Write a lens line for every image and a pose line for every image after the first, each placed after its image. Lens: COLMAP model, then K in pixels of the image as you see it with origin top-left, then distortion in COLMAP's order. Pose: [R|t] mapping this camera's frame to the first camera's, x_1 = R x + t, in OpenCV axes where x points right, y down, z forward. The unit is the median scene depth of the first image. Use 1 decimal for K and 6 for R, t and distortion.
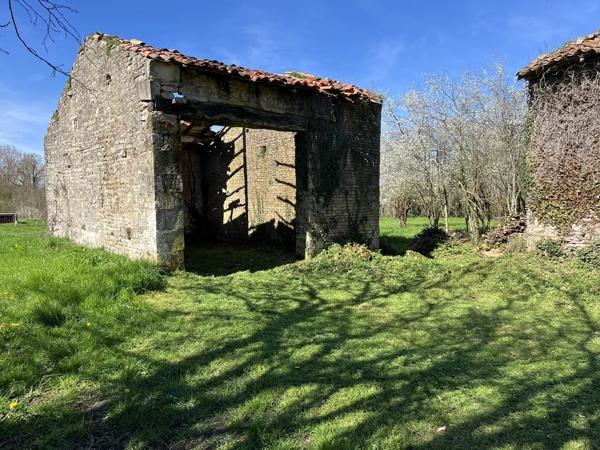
lens RADIAL K [[438.9, 0, 296.9], [0, 438.9, 233.4], [0, 0, 1]] dist [0.063503, -0.060940]
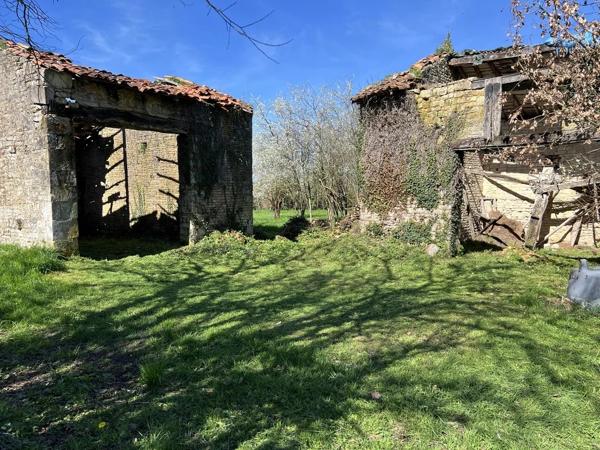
lens RADIAL K [[422.1, 0, 300.0], [0, 422.1, 225.0], [0, 0, 1]] dist [0.069901, -0.102902]
pose [[0.959100, -0.019305, 0.282408, -0.017148], [0.019781, 0.999804, 0.001166, 0.012790], [-0.282376, 0.004468, 0.959294, -0.166708]]
